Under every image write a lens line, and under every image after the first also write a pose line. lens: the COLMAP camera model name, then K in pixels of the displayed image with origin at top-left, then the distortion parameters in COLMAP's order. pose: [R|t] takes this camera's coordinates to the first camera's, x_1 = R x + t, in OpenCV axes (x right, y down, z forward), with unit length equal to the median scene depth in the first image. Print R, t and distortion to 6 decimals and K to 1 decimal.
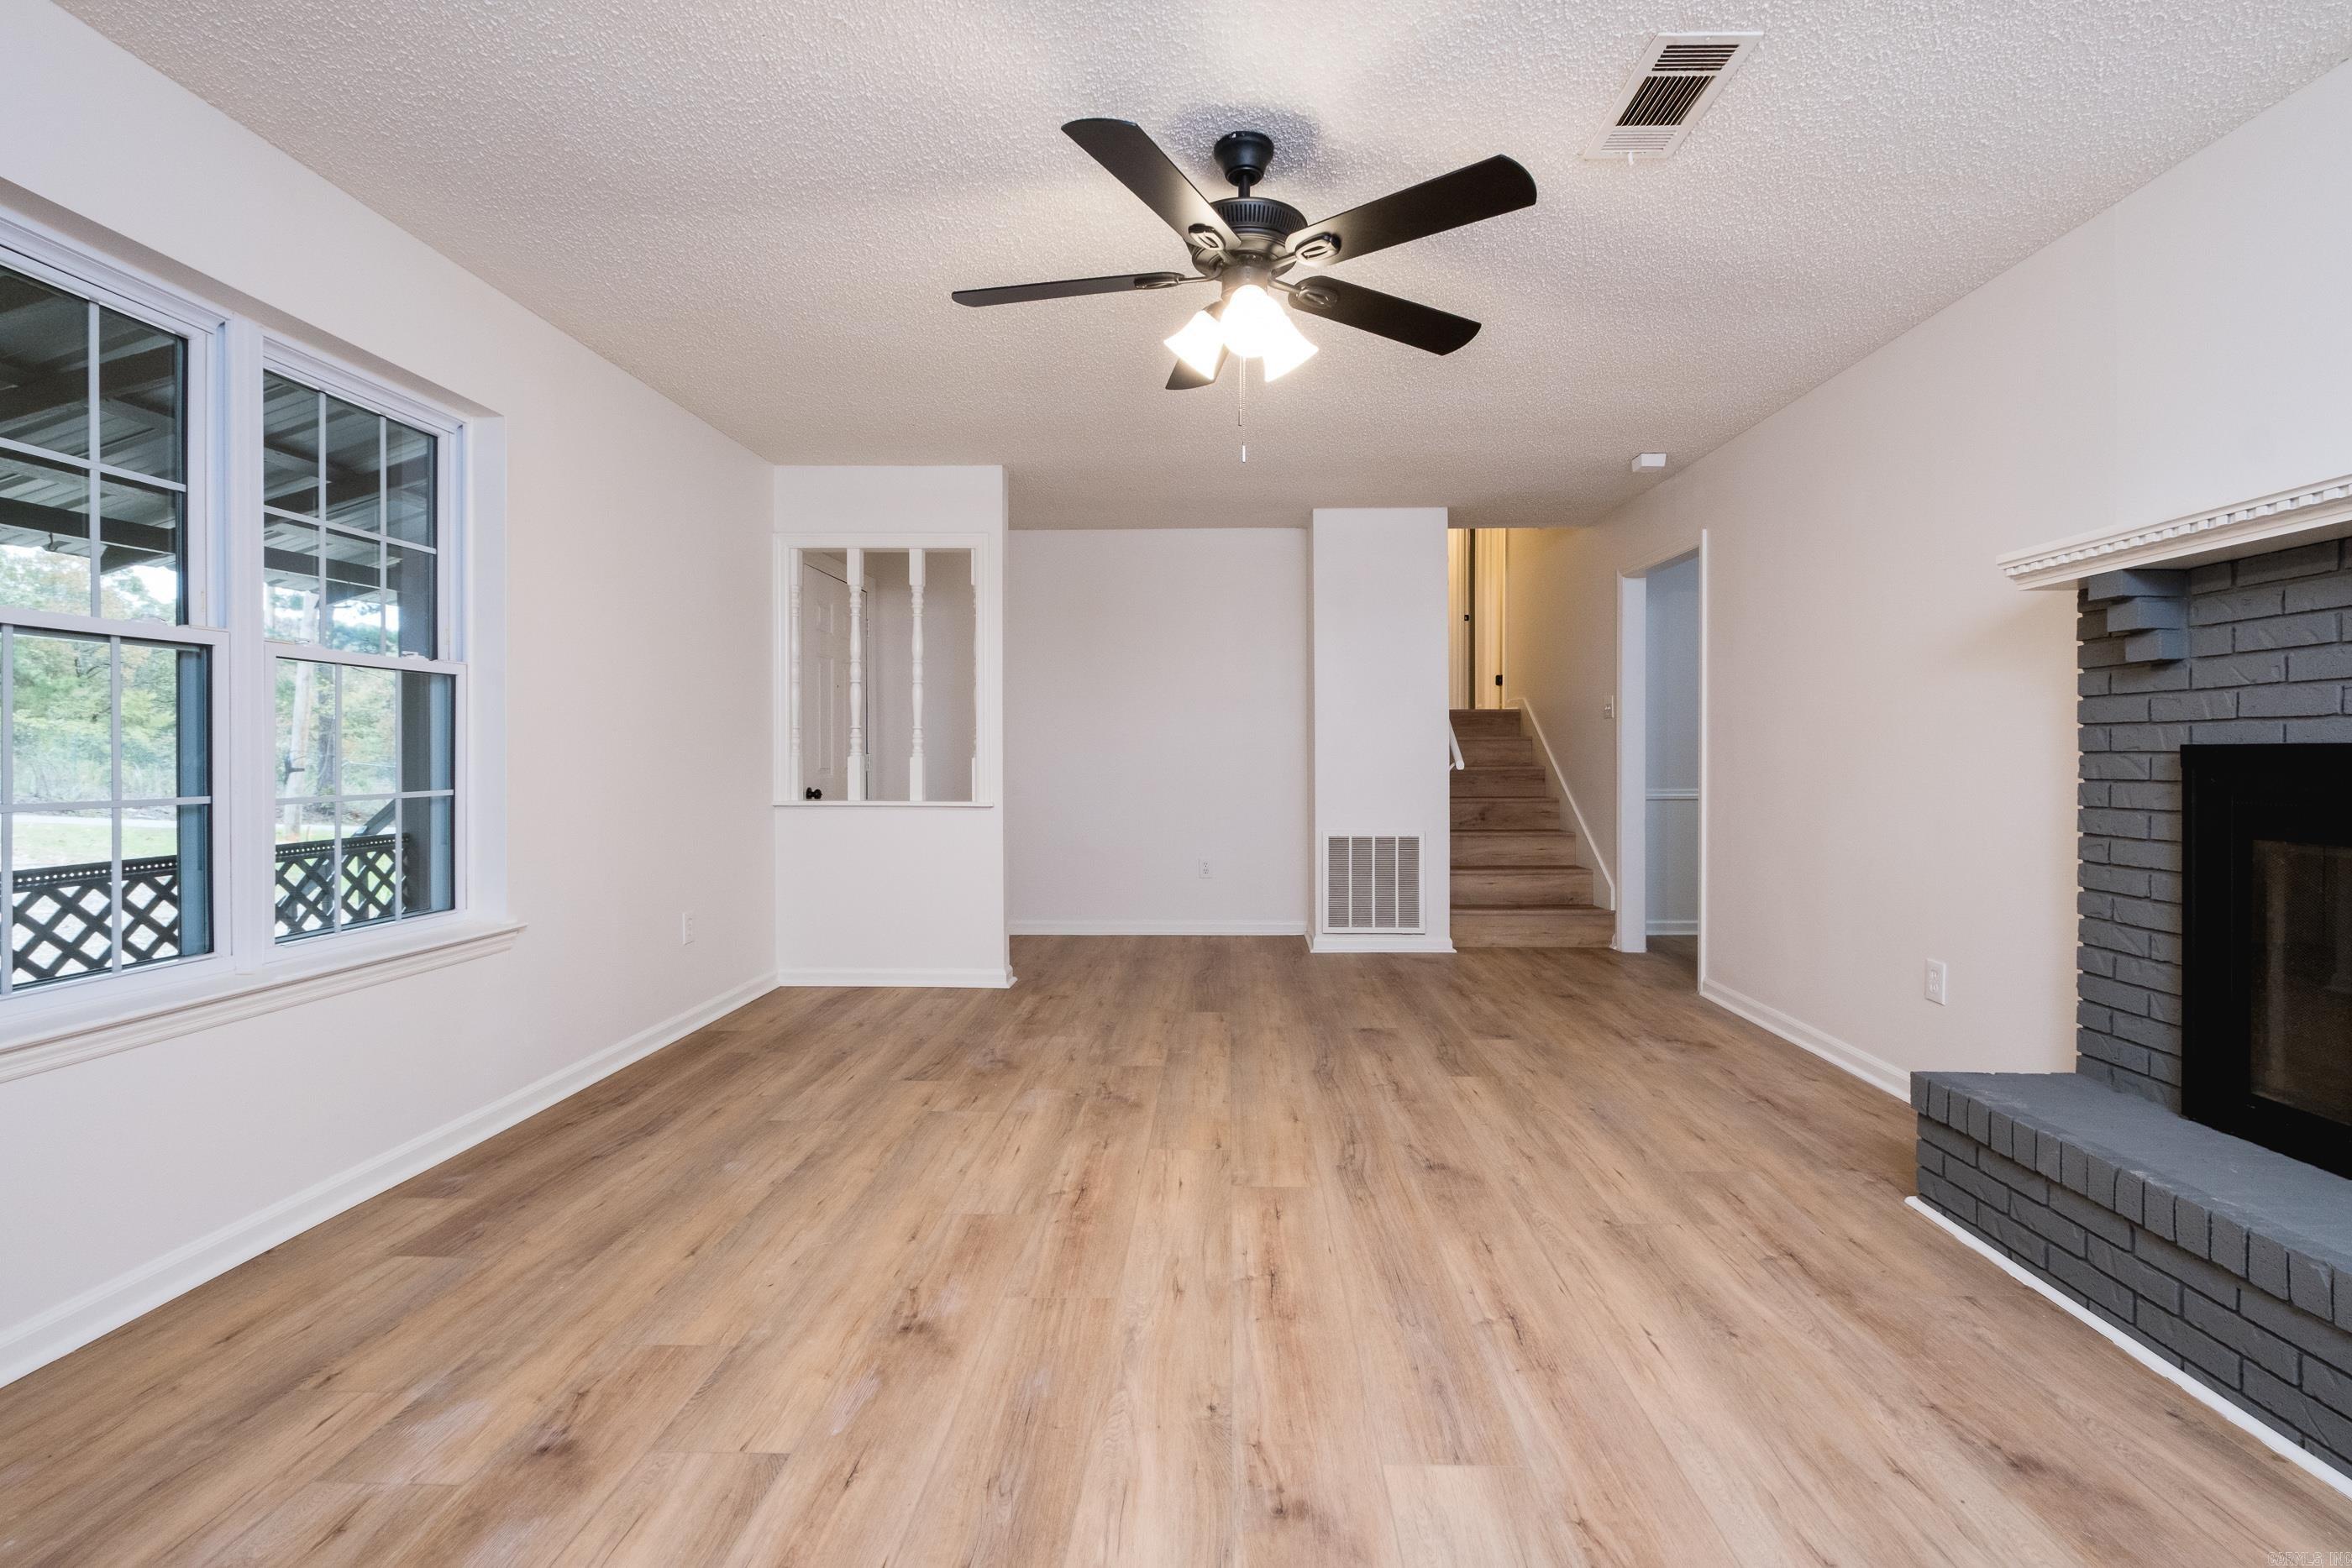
lens RADIAL K [[999.9, 0, 1185.3], [0, 999.9, 763.4], [0, 0, 1]] dist [0.013817, -0.008253]
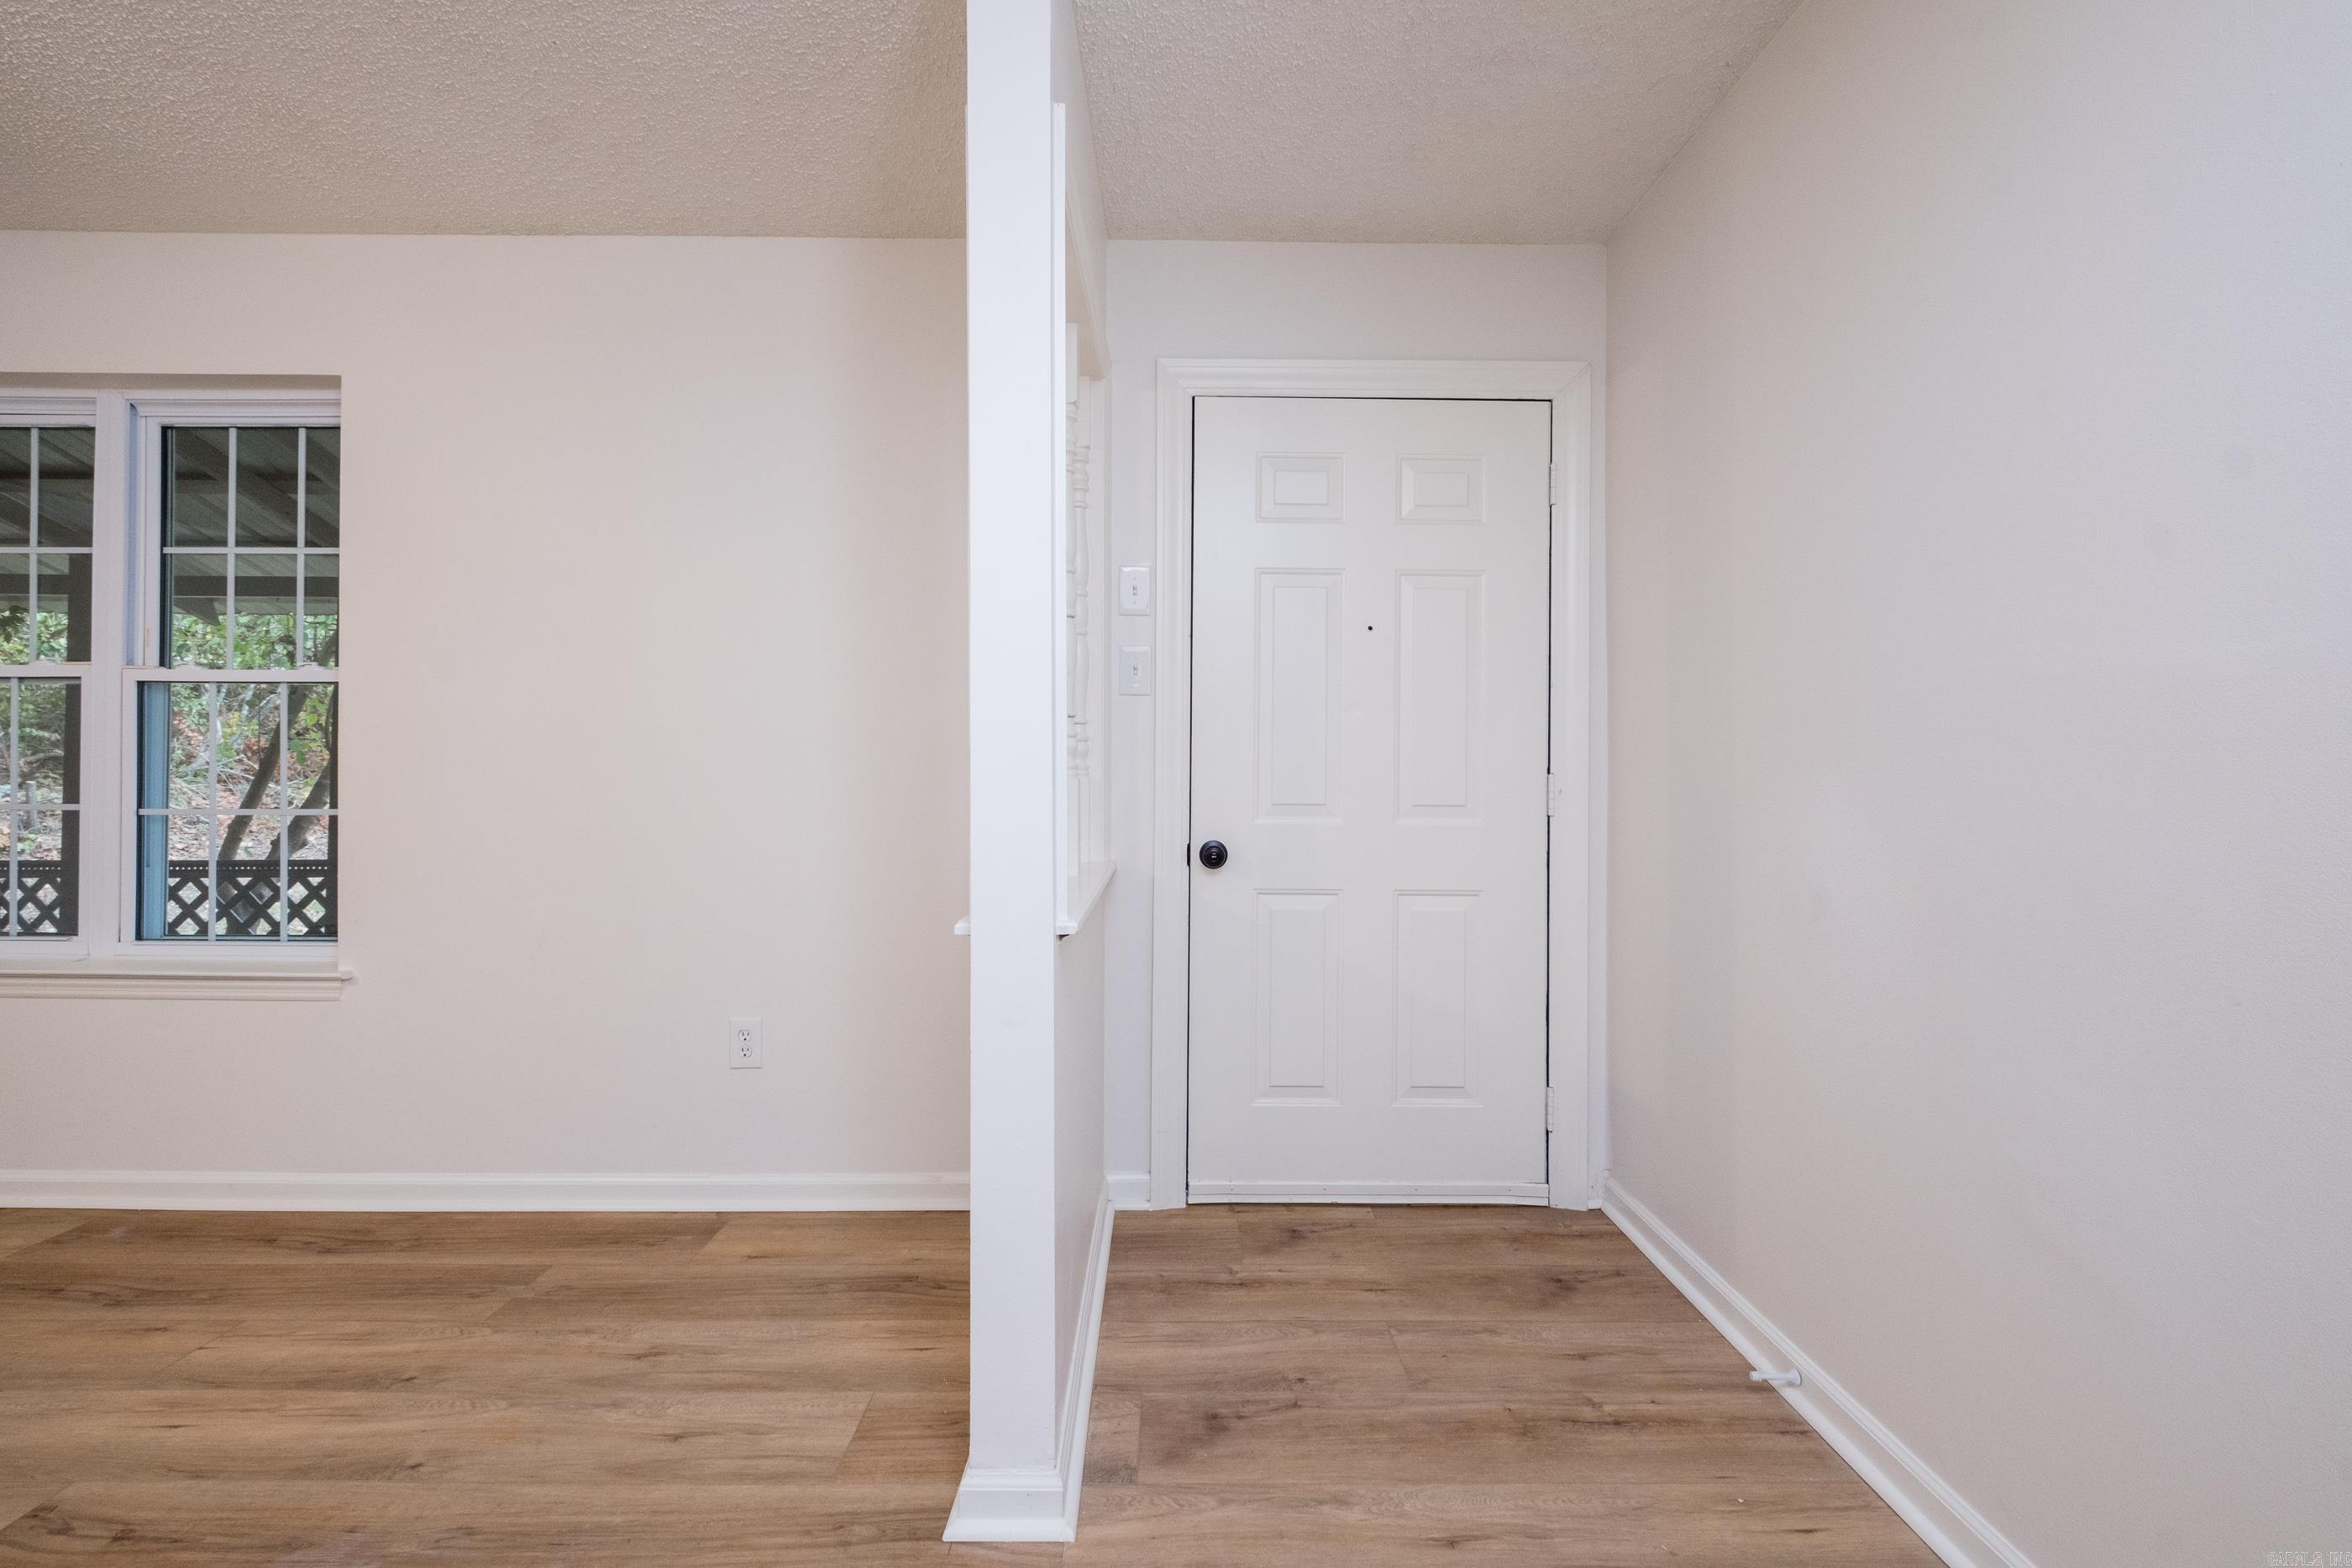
lens RADIAL K [[999.9, 0, 1185.3], [0, 999.9, 763.4], [0, 0, 1]] dist [0.013817, -0.008253]
pose [[0.055670, -0.007098, -0.998424, 0.236950], [-0.012284, 0.999894, -0.007793, -0.017749], [0.998374, 0.012698, 0.055577, 1.852760]]
